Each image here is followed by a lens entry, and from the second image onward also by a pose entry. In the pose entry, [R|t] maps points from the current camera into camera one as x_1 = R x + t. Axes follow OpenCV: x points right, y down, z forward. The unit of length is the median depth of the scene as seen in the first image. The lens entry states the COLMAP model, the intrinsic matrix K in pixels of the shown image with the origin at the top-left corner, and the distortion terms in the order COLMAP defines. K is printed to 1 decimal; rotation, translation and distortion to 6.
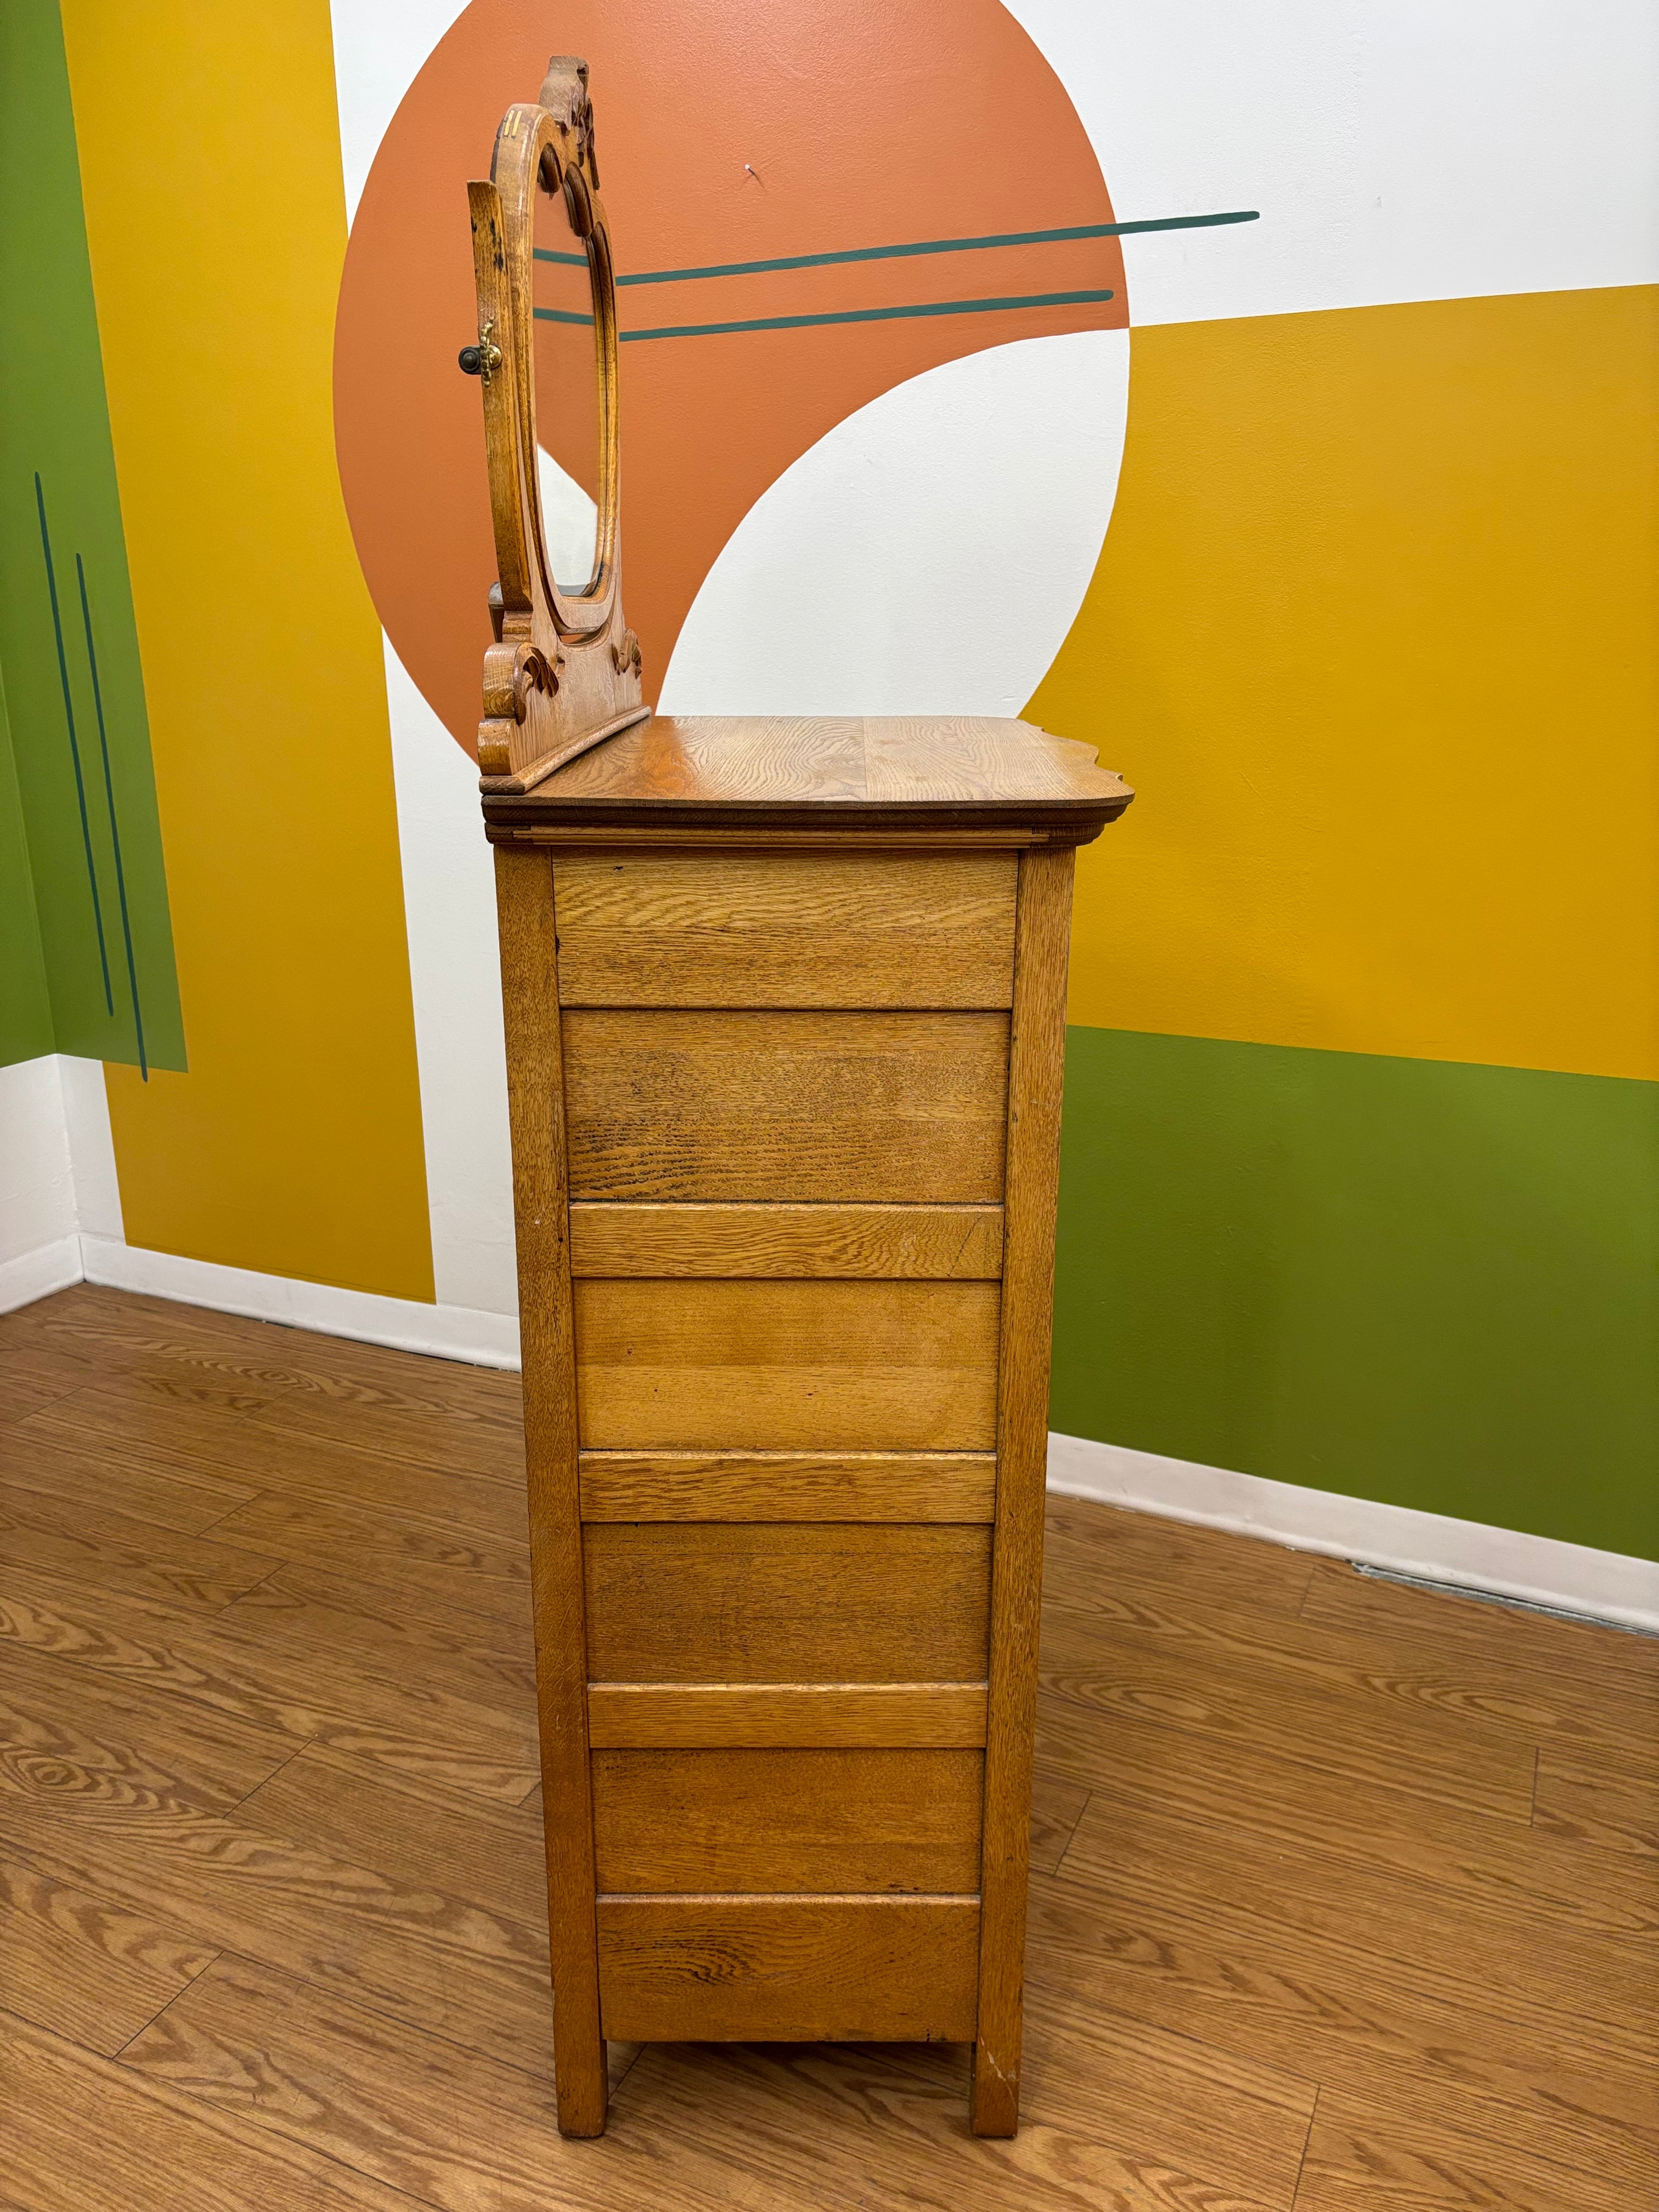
lens RADIAL K [[1686.9, 0, 816.1], [0, 1686.9, 1110.4], [0, 0, 1]] dist [0.055611, -0.083166]
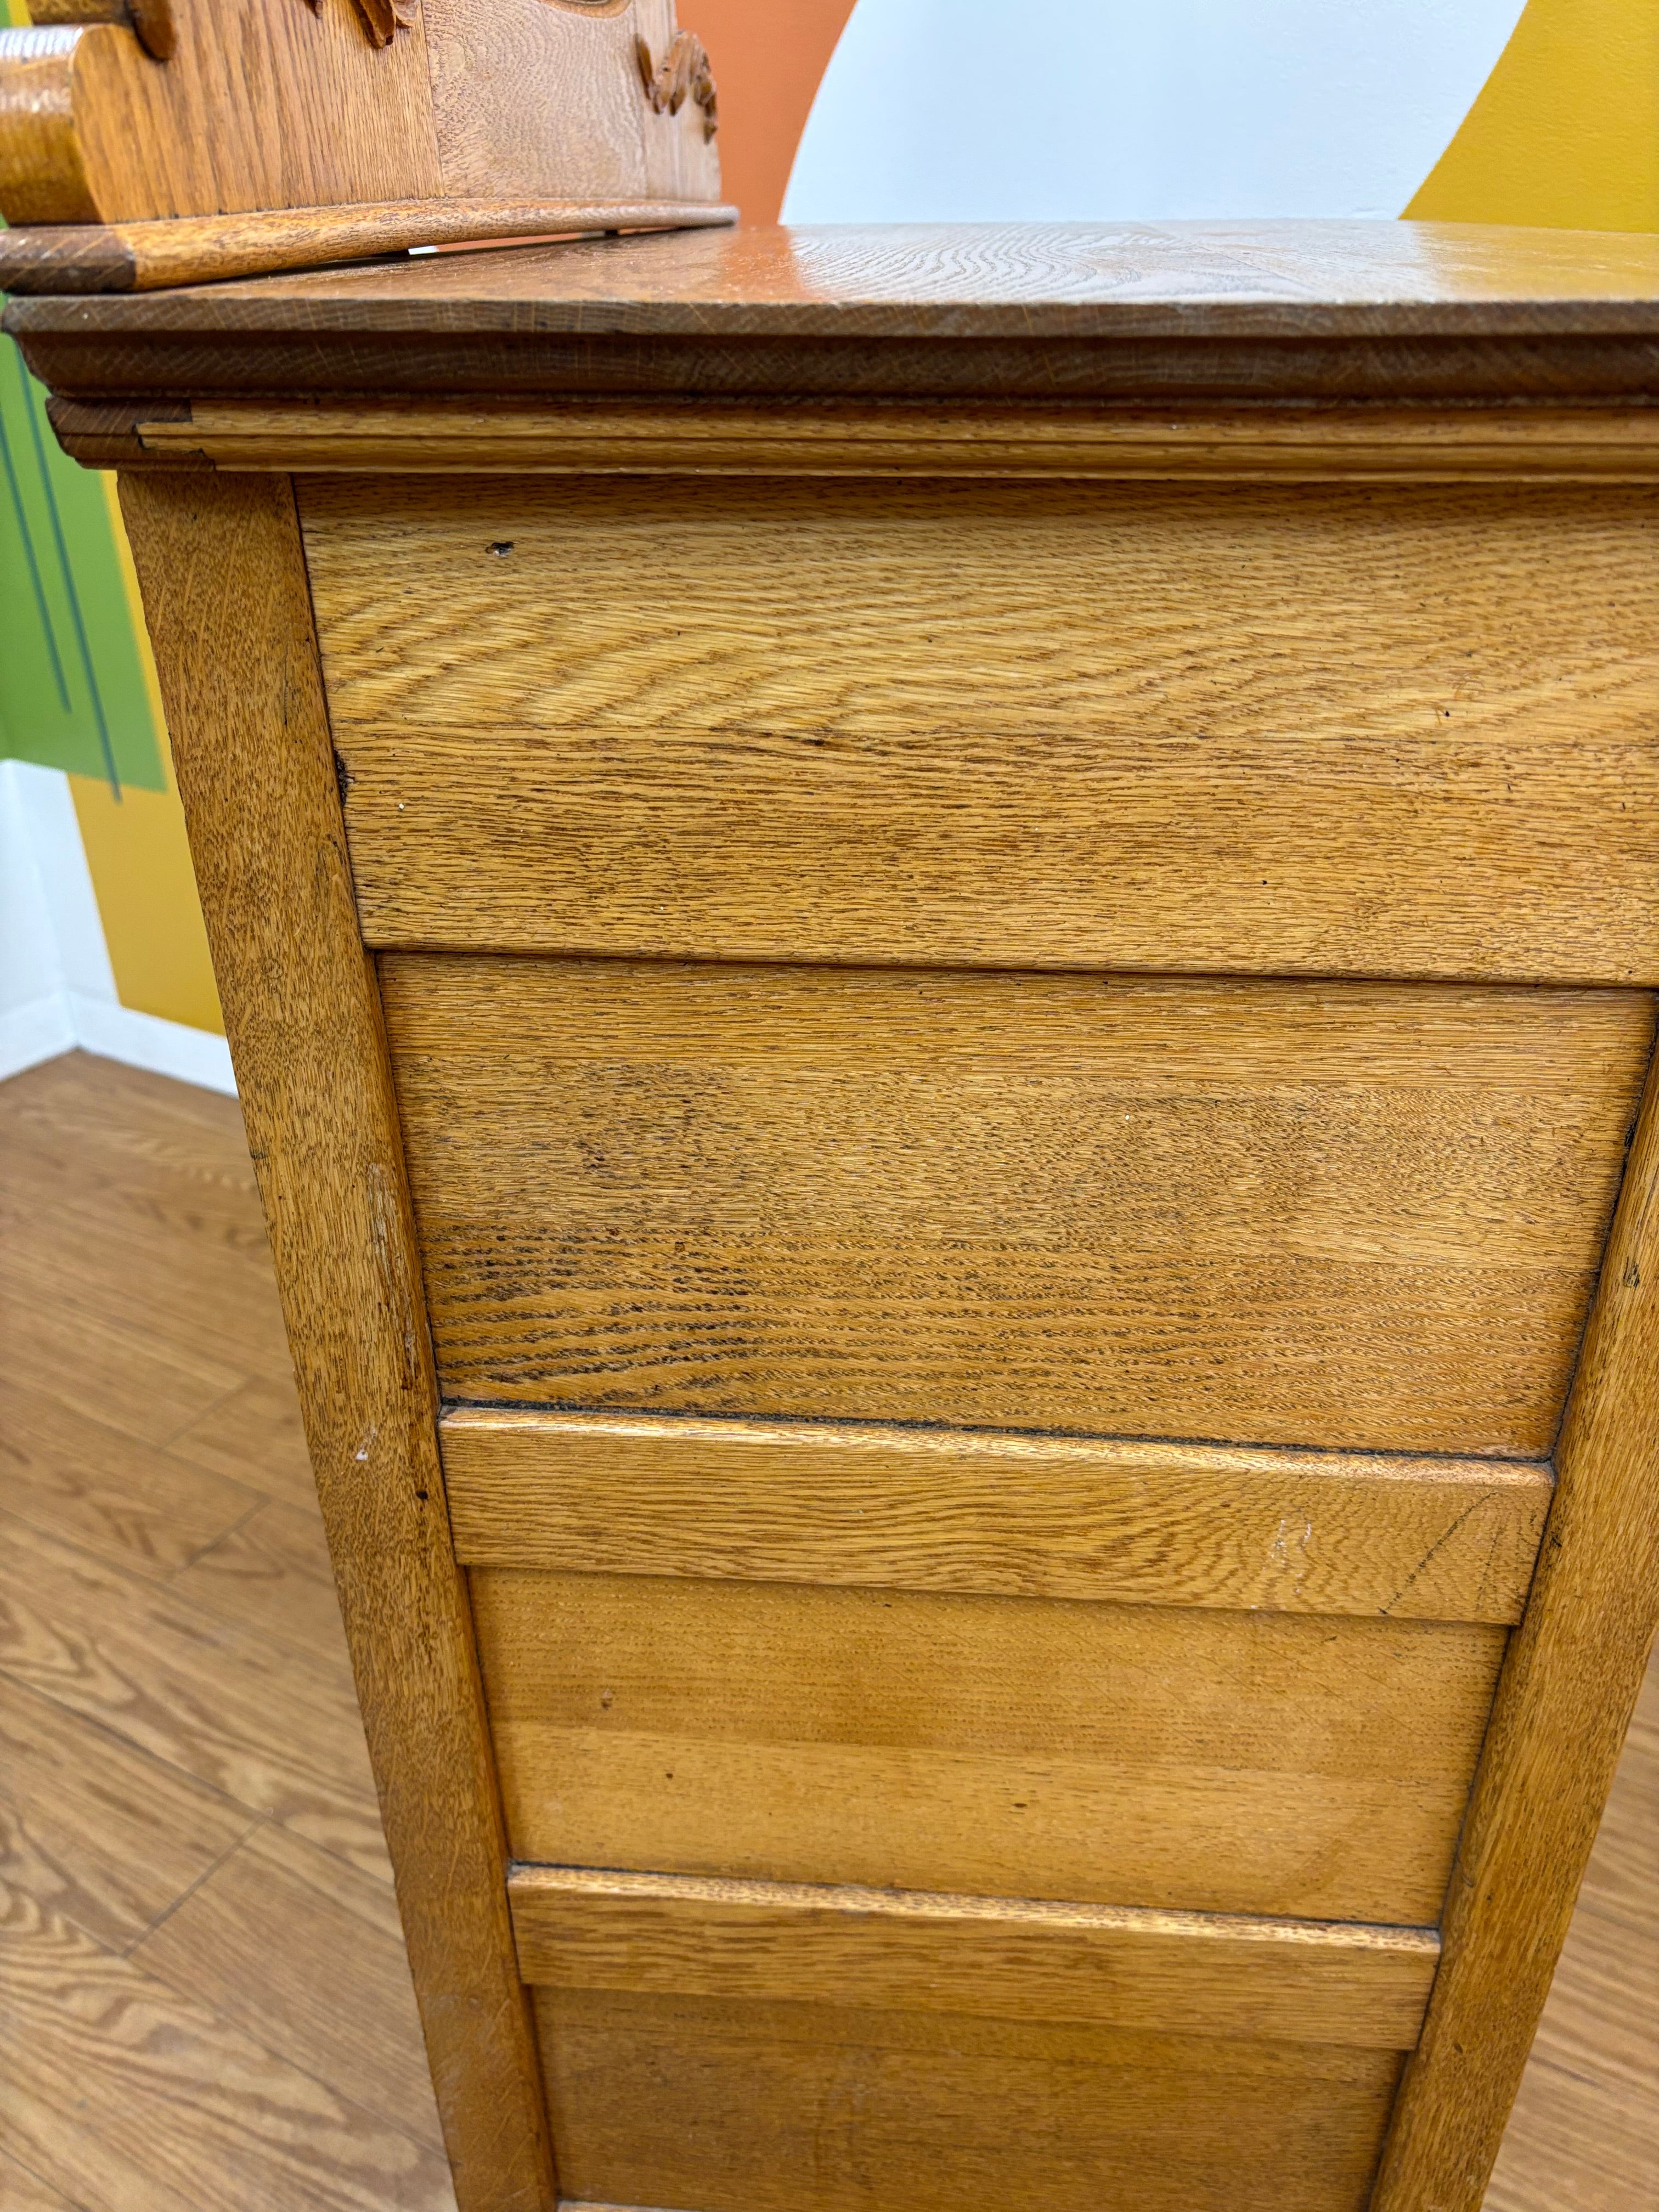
lens RADIAL K [[1710.8, 0, 832.6], [0, 1710.8, 1118.0], [0, 0, 1]] dist [-0.003452, -0.009375]
pose [[0.996431, 0.029543, -0.079067, -0.018530], [-0.012899, 0.979043, 0.203247, -0.079069], [0.083415, -0.201501, 0.975930, 0.506495]]
